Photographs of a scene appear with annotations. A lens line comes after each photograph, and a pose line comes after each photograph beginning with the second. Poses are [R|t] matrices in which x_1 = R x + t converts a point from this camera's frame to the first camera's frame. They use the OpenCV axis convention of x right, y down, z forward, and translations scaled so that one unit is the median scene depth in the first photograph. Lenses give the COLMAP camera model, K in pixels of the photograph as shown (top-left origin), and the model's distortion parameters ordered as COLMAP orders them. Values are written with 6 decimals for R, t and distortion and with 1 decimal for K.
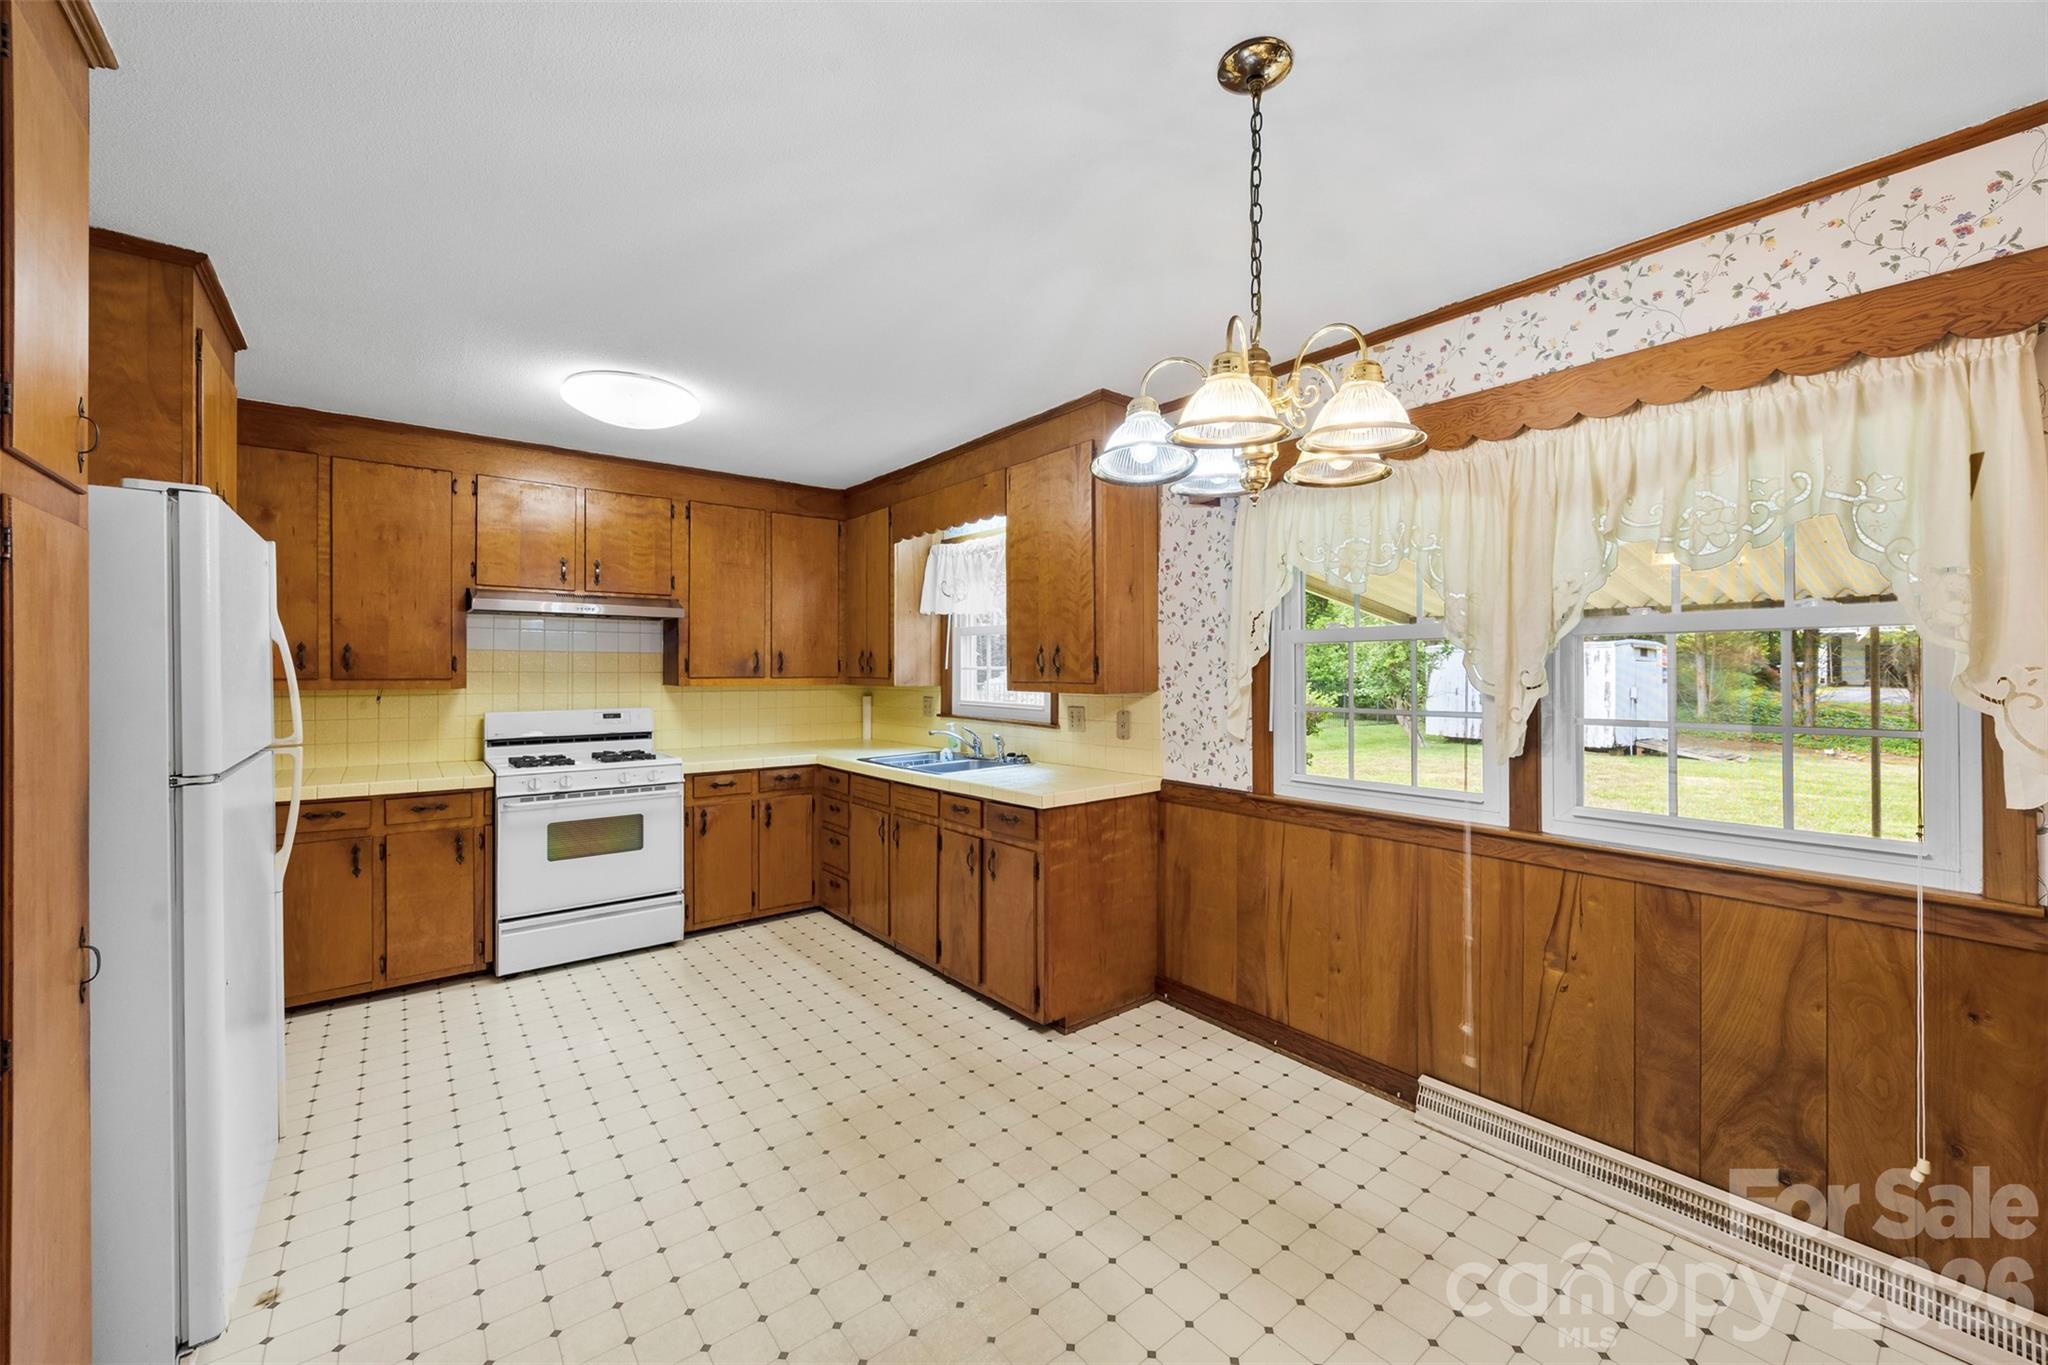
lens RADIAL K [[796.1, 0, 1048.3], [0, 796.1, 668.9], [0, 0, 1]] dist [0.000005, 0.000099]
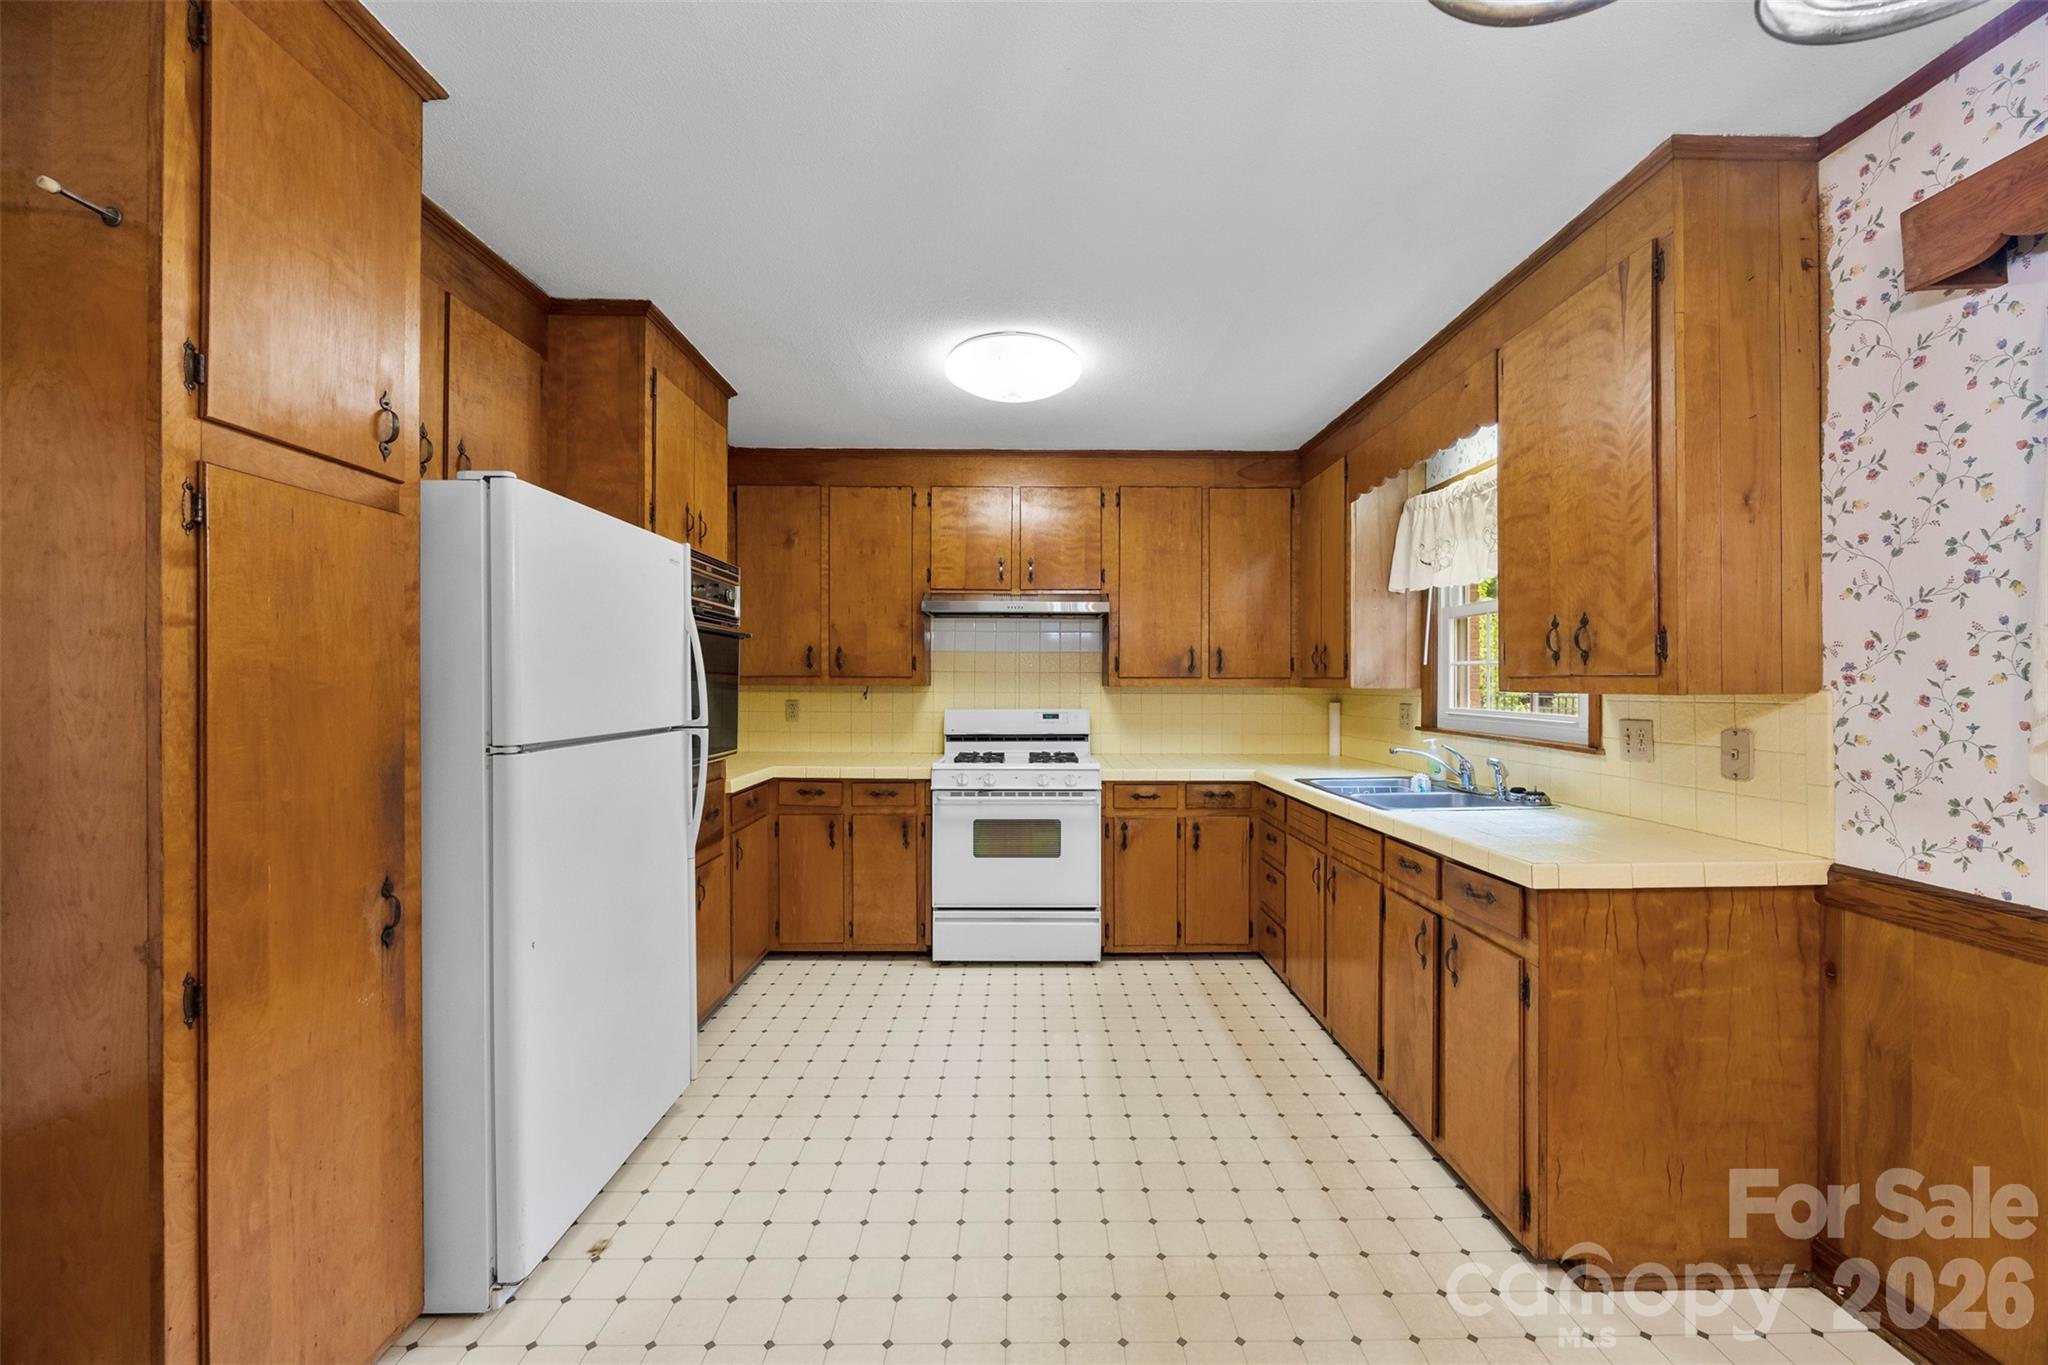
lens RADIAL K [[789.3, 0, 1033.2], [0, 789.3, 683.4], [0, 0, 1]] dist [-0.001794, -0.000075]
pose [[0.778620, 0.000409, -0.627496, 0.058601], [-0.000420, 1.000000, 0.000130, 0.021921], [0.627496, 0.000162, 0.778620, 0.271765]]
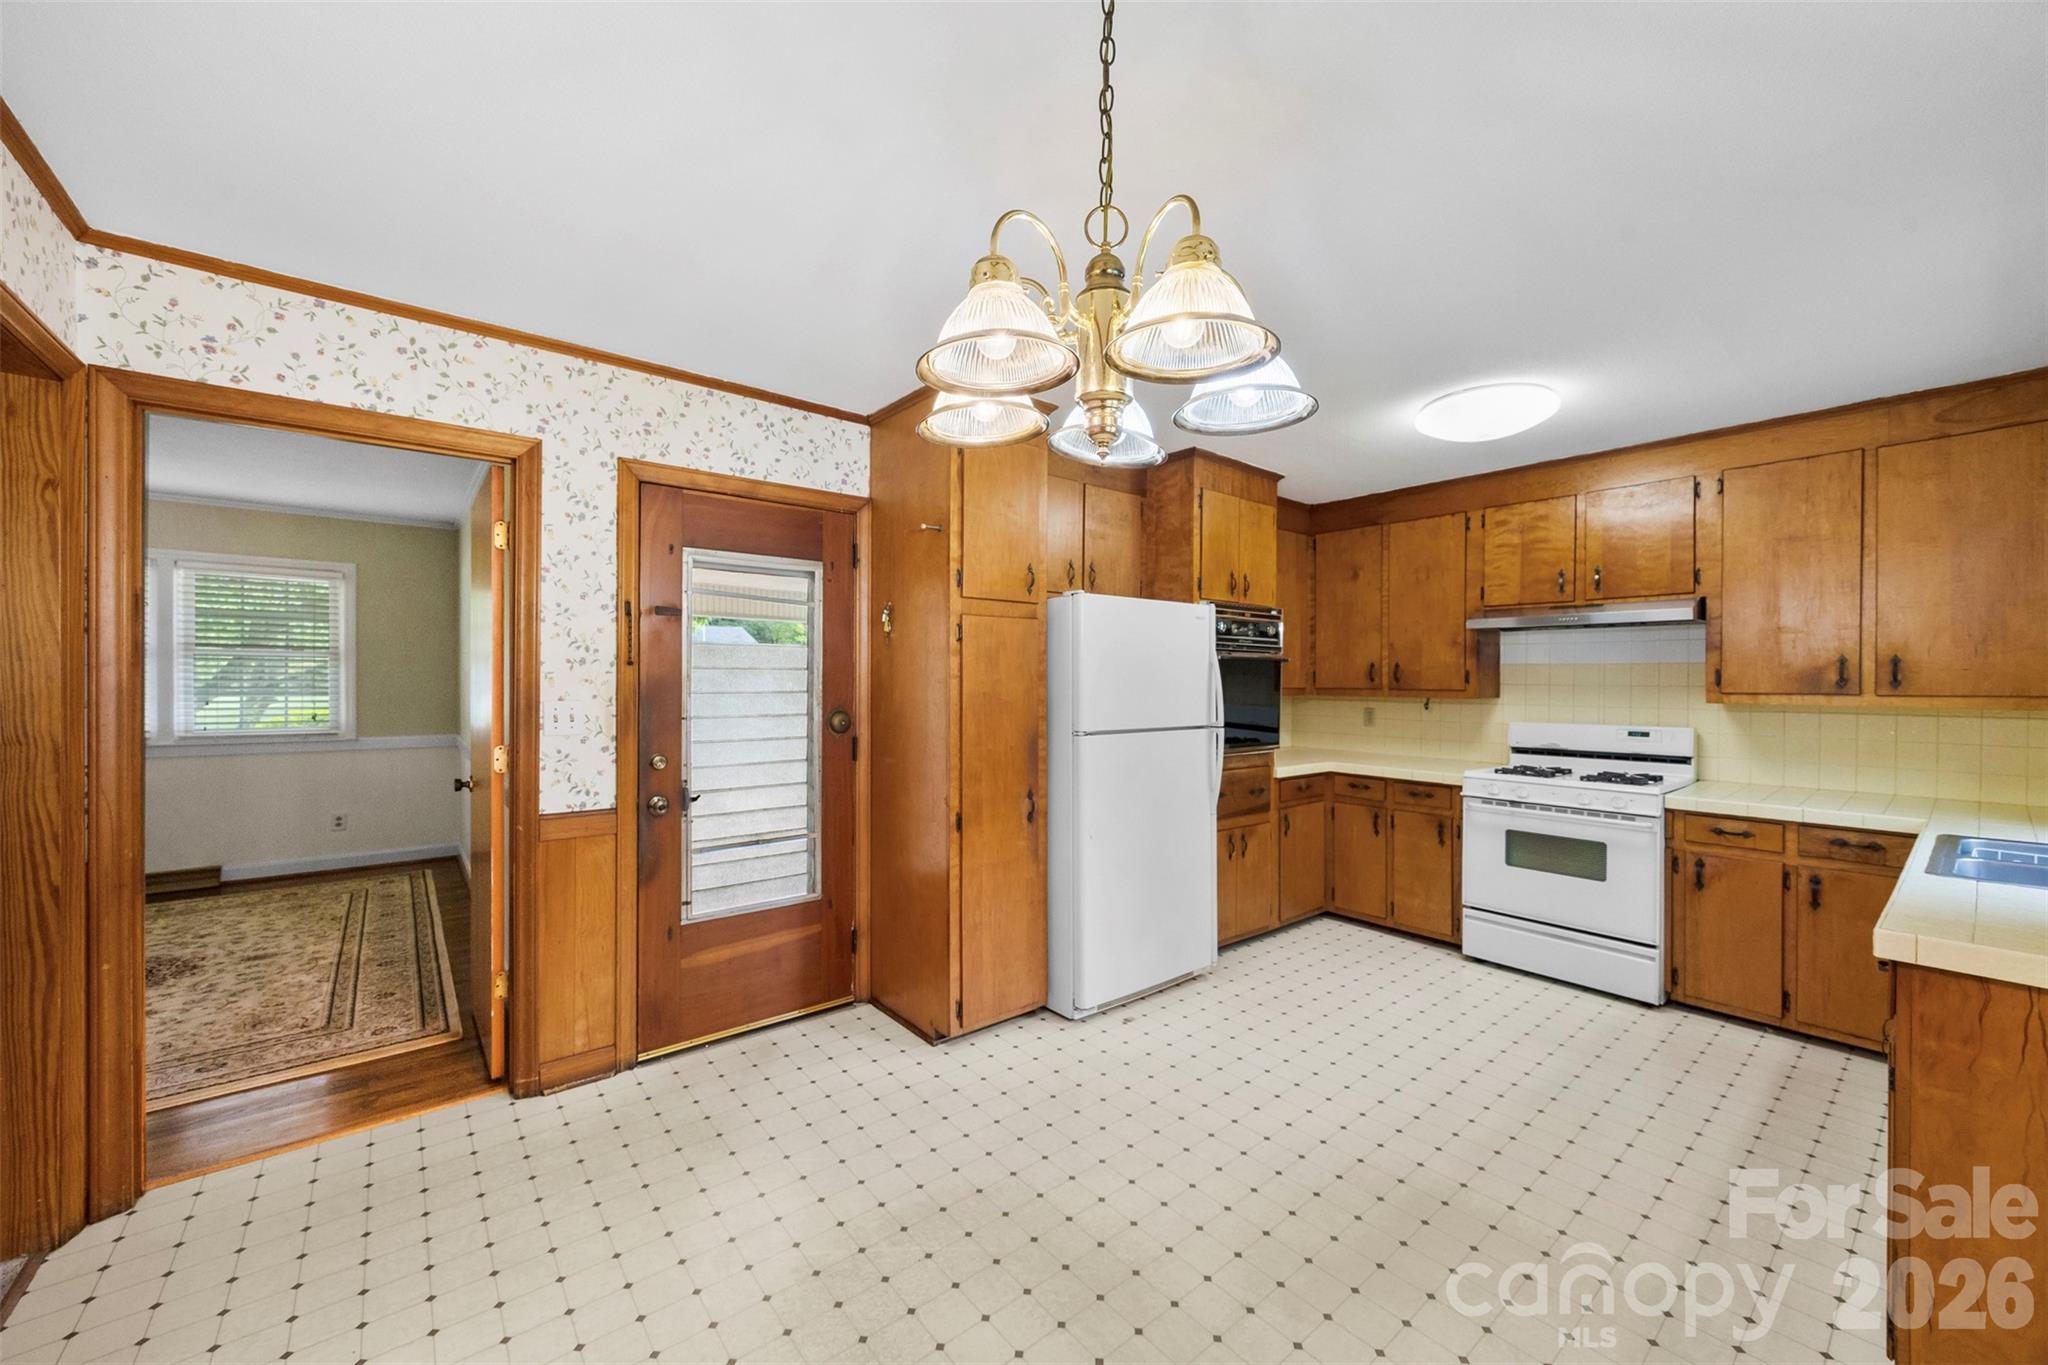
lens RADIAL K [[789.3, 0, 1033.2], [0, 789.3, 683.4], [0, 0, 1]] dist [-0.001794, -0.000075]
pose [[-0.008605, 0.002738, -0.999959, 0.420740], [-0.003612, 0.999990, 0.002770, 0.002035], [0.999956, 0.003636, -0.008595, 0.391199]]
